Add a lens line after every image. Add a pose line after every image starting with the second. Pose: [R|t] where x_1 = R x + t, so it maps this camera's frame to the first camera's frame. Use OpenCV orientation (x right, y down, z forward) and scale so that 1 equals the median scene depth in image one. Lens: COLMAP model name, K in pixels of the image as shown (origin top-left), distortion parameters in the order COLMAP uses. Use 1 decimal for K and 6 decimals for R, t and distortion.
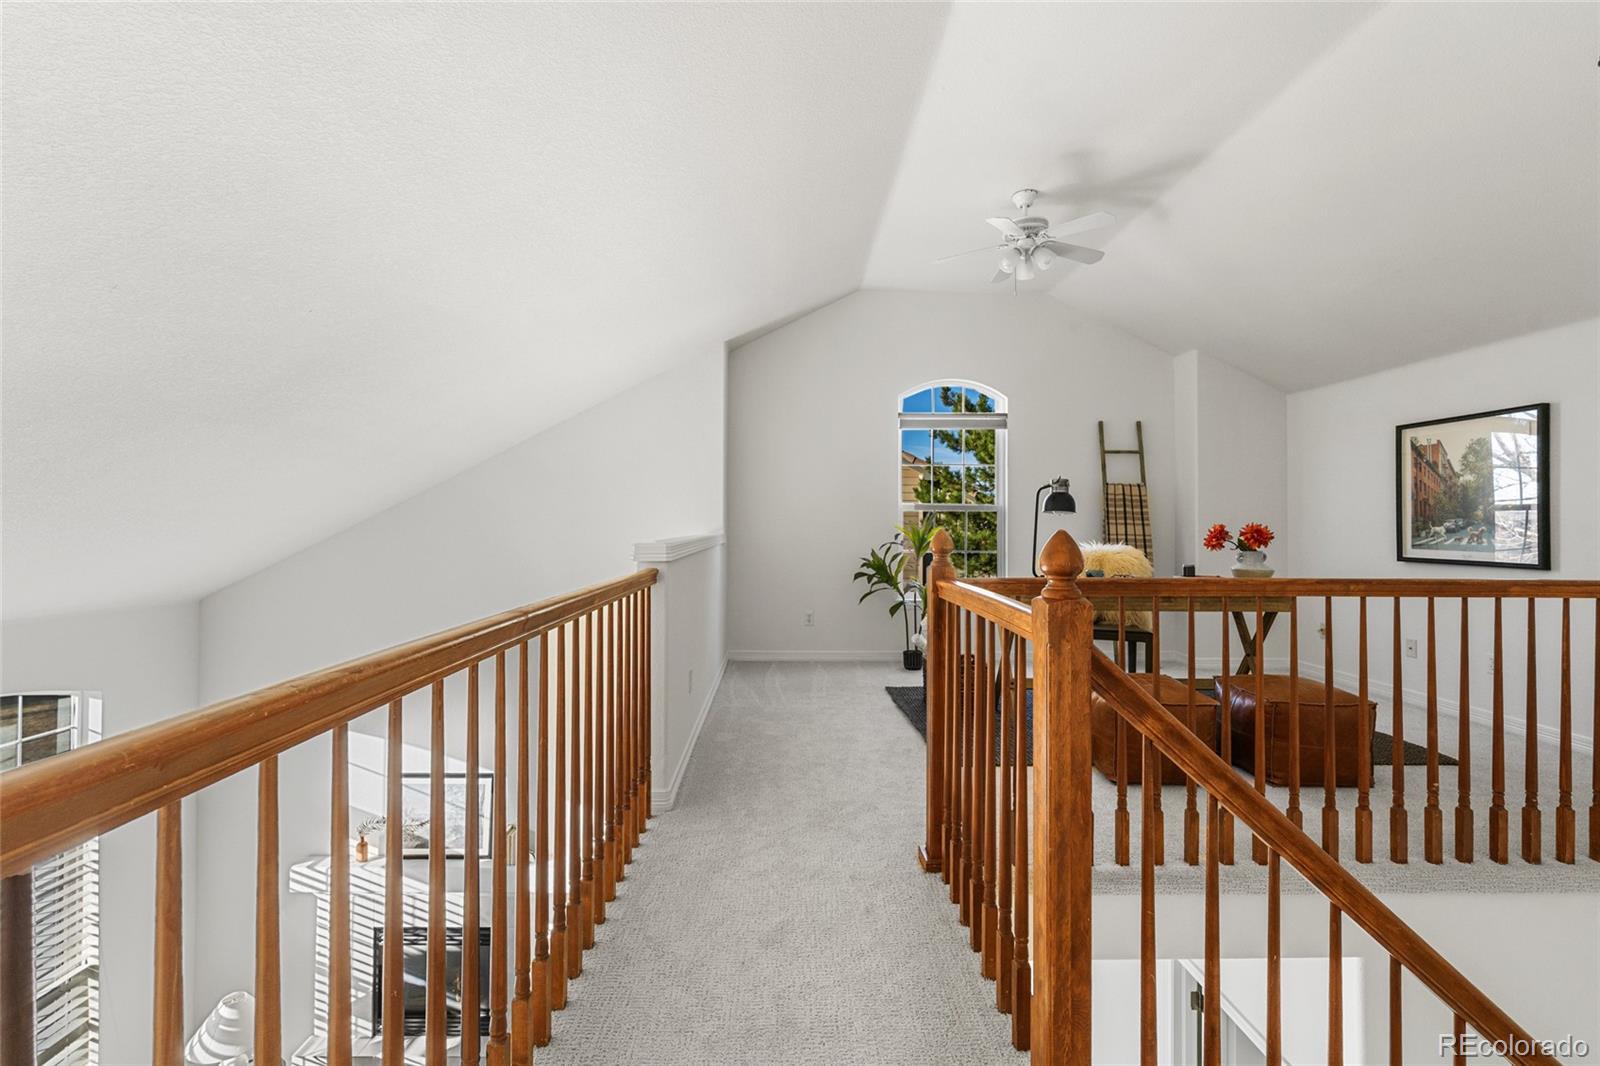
lens RADIAL K [[713.5, 0, 800.0], [0, 713.5, 533.0], [0, 0, 1]] dist [-0.001152, 0.000206]
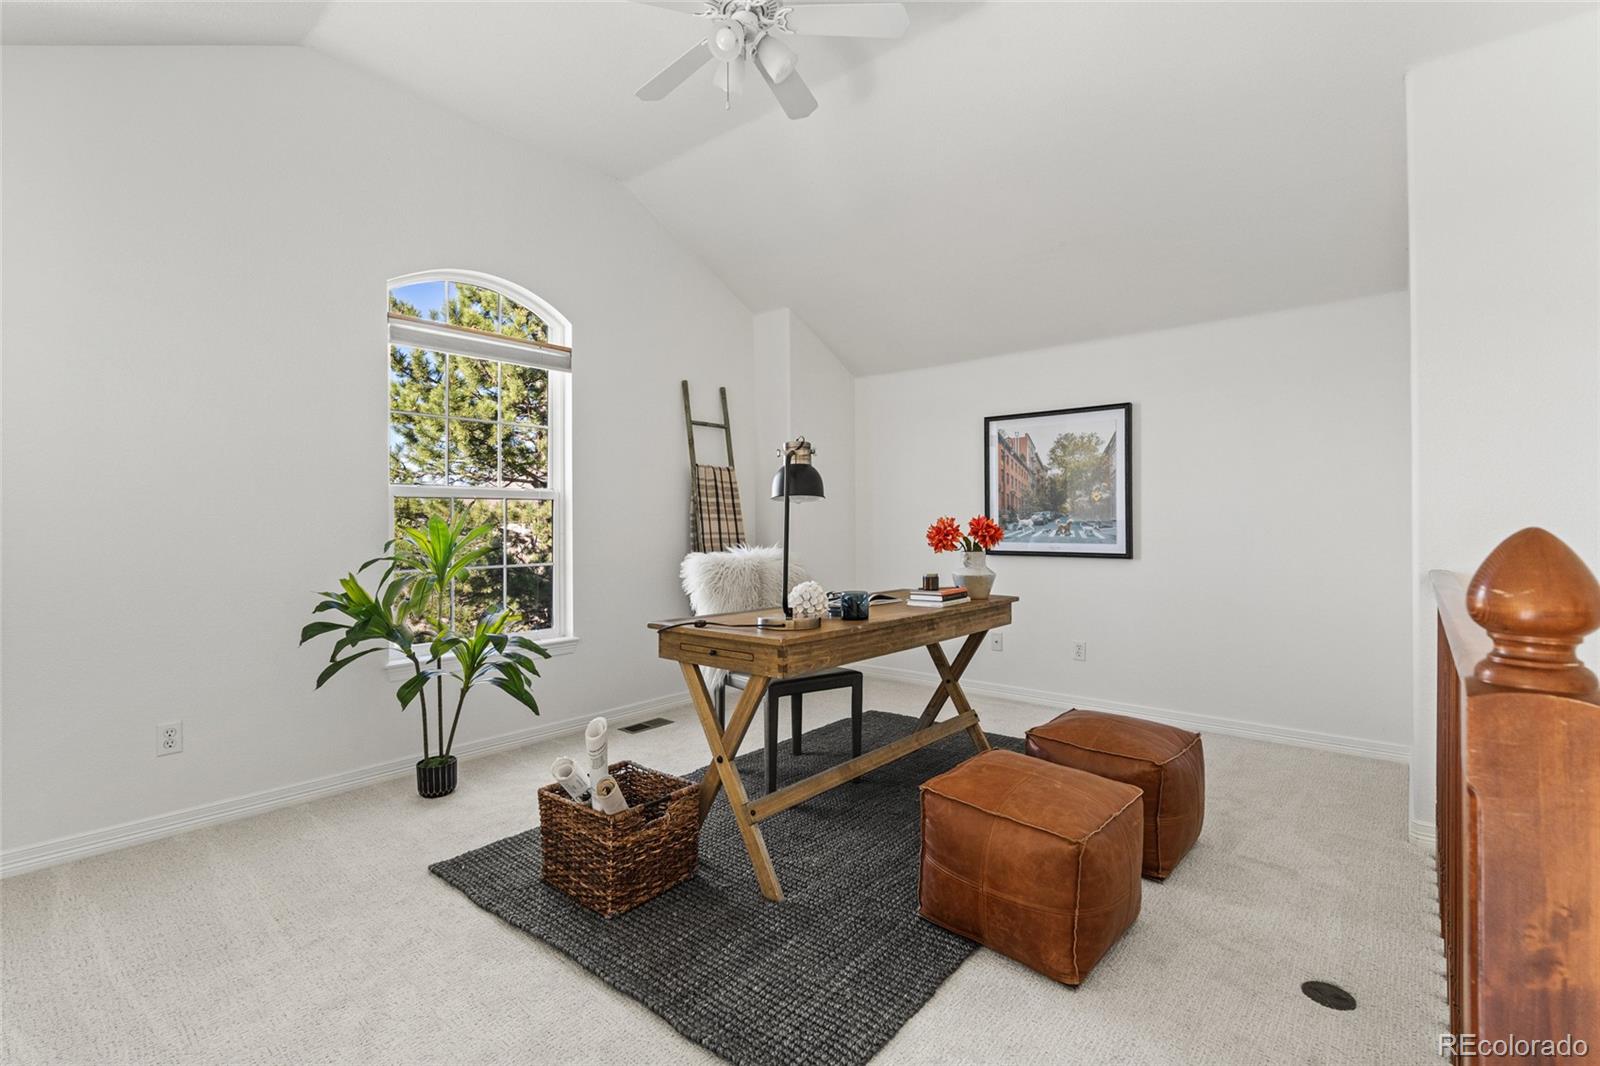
lens RADIAL K [[713.5, 0, 800.0], [0, 713.5, 533.0], [0, 0, 1]] dist [-0.001152, 0.000206]
pose [[0.667200, -0.019571, 0.744622, -0.067446], [0.017047, 0.999794, 0.011004, -0.005904], [-0.744684, 0.005351, 0.667396, 0.536496]]
